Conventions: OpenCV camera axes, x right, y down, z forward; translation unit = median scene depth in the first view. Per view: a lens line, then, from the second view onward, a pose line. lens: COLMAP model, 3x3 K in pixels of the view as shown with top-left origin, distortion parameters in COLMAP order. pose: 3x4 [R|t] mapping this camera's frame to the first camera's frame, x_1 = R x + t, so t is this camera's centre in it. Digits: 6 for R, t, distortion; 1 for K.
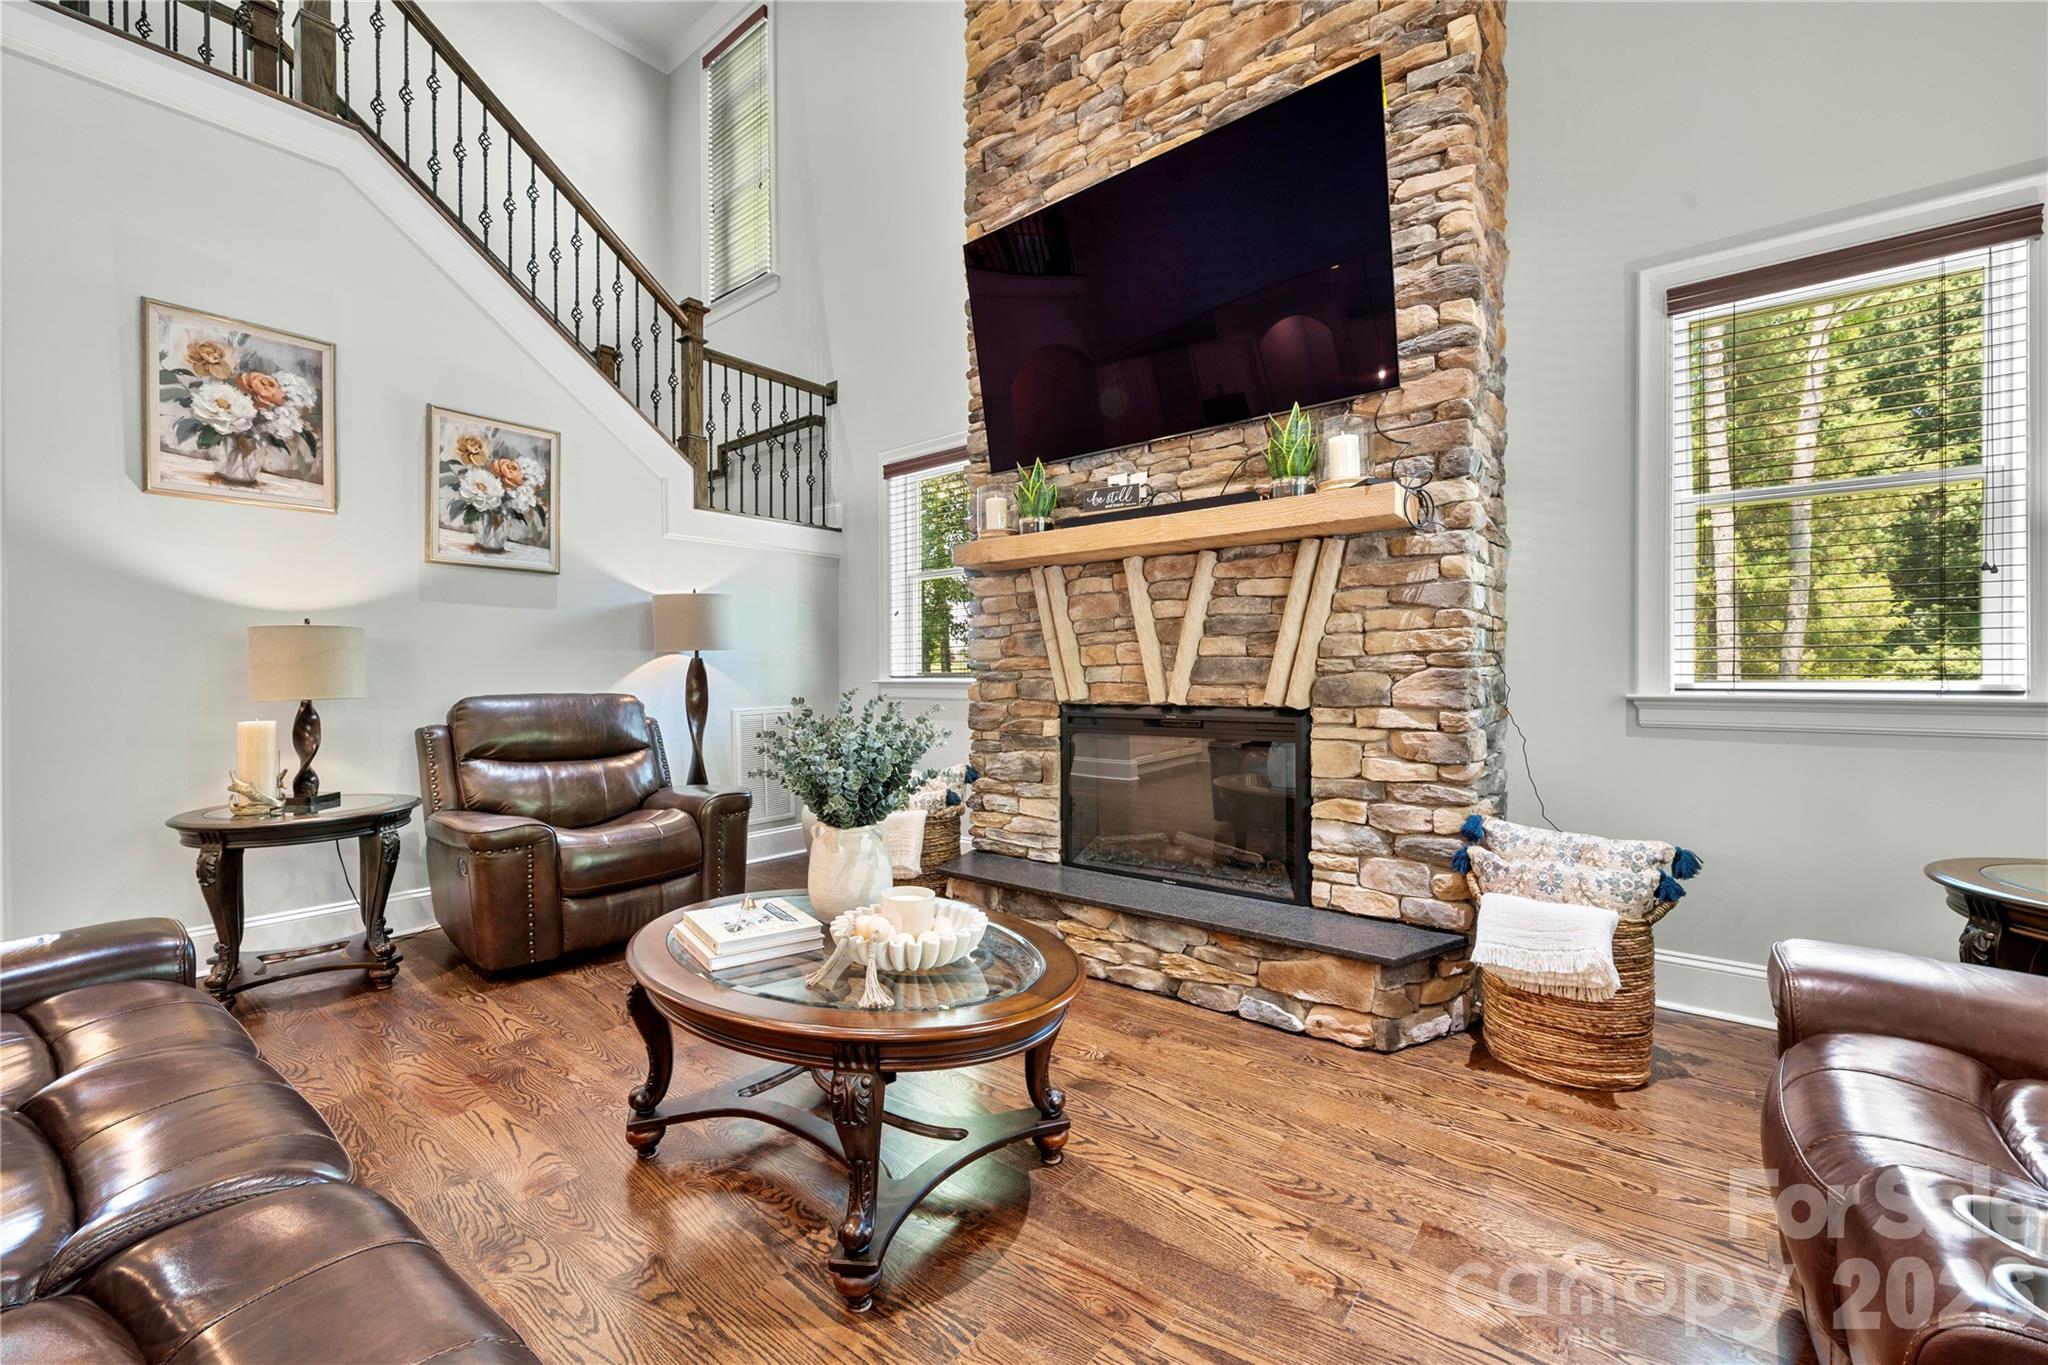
lens RADIAL K [[828.7, 0, 1026.4], [0, 828.7, 676.9], [0, 0, 1]] dist [-0.000881, 0.000073]
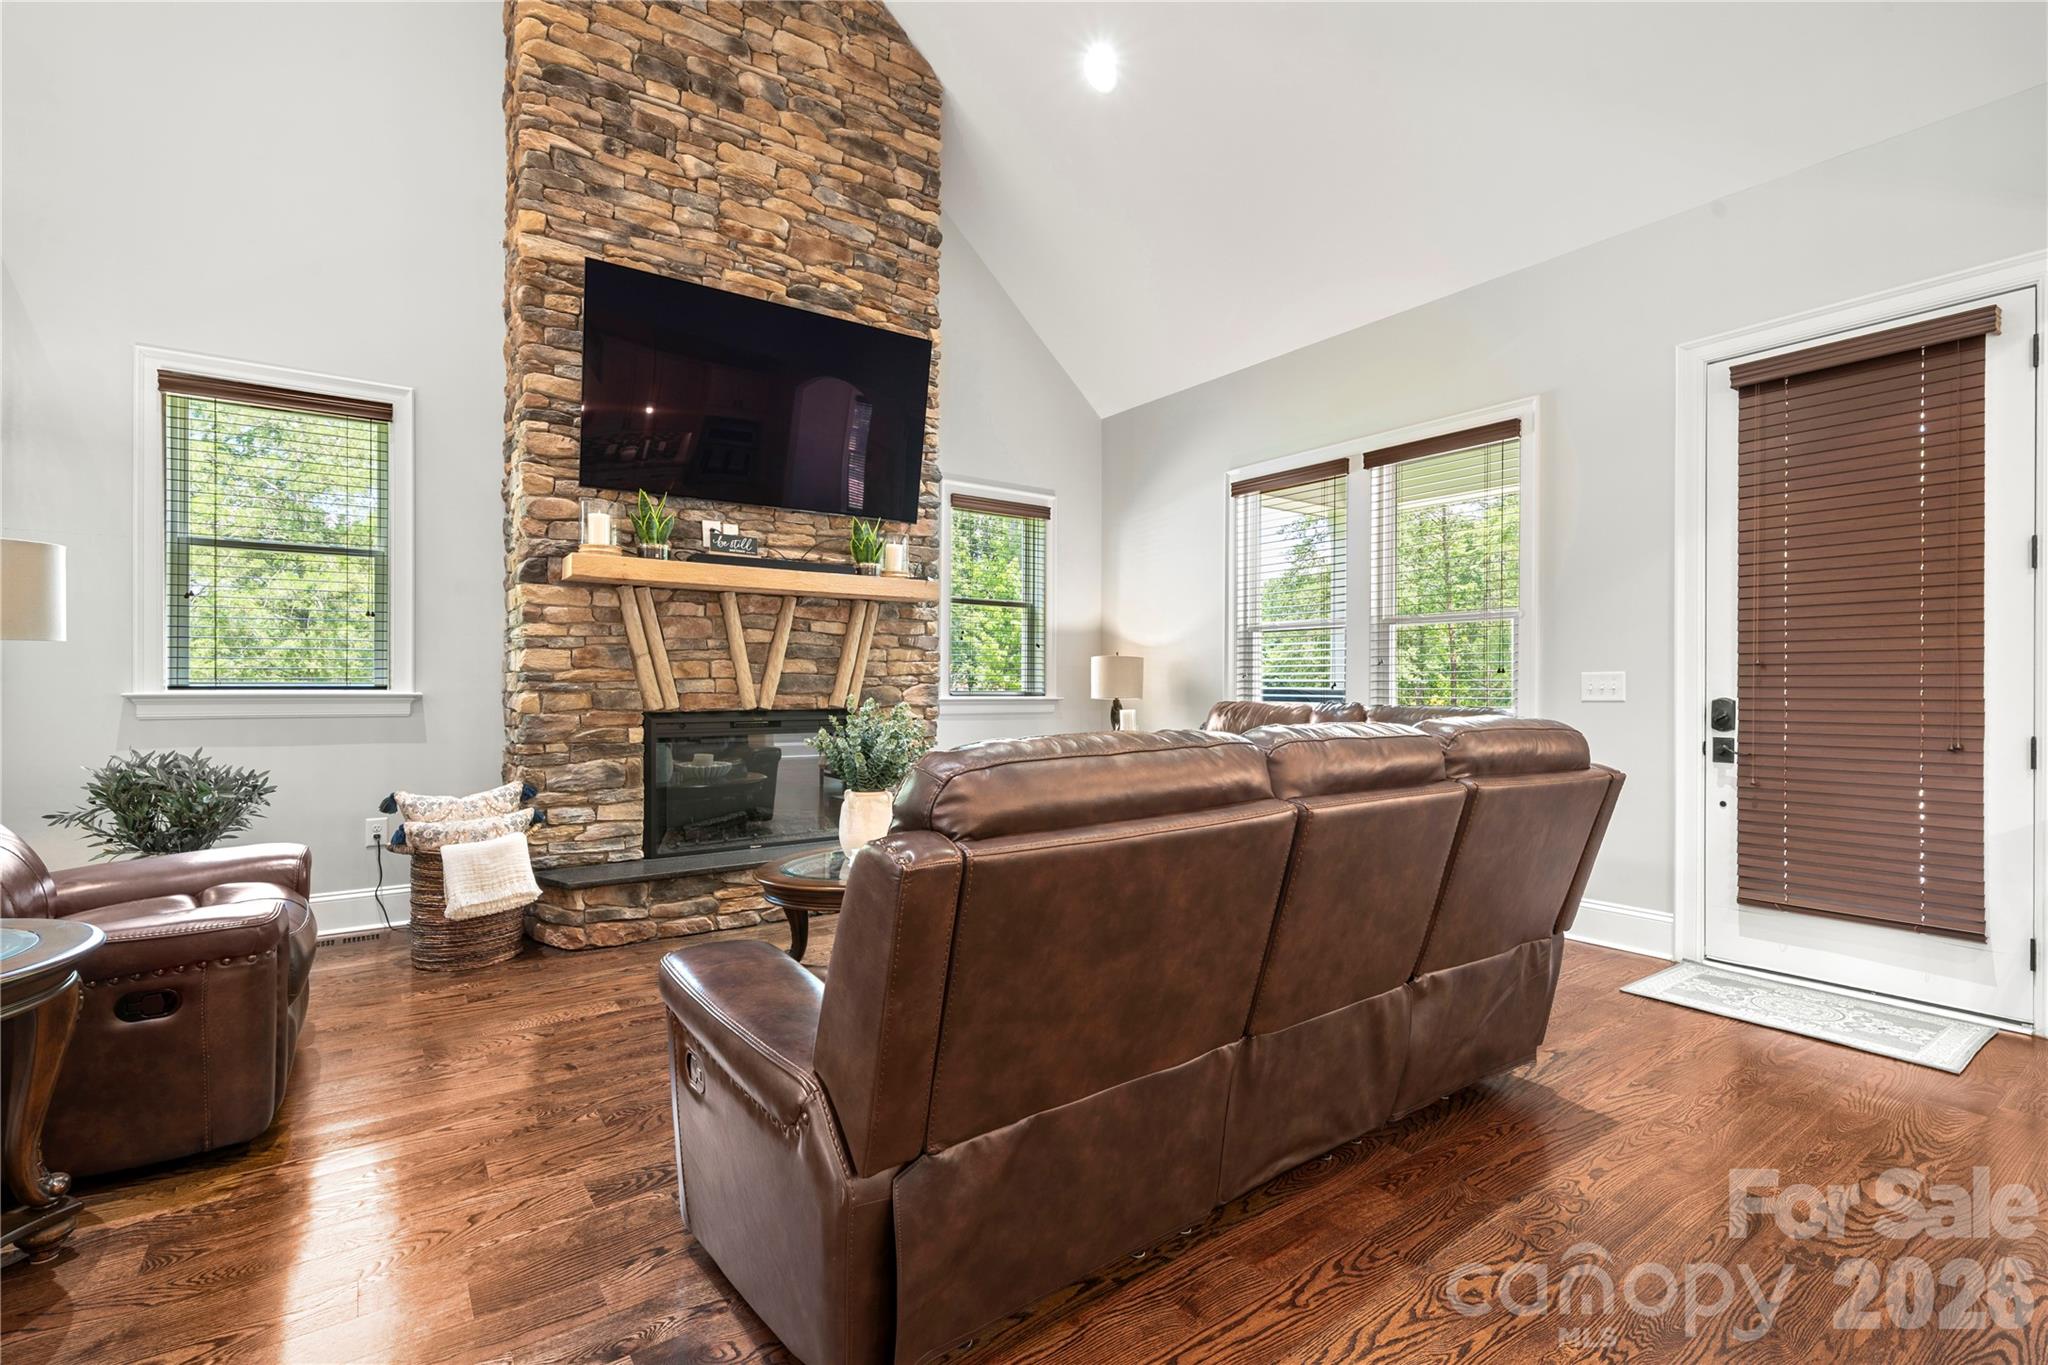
lens RADIAL K [[928.1, 0, 1029.3], [0, 928.1, 686.1], [0, 0, 1]] dist [0.003351, 0.000624]
pose [[0.267019, 0.004896, 0.963679, -1.110502], [-0.000802, 0.999988, -0.004858, 0.003078], [-0.963691, 0.000524, 0.267020, 0.199711]]
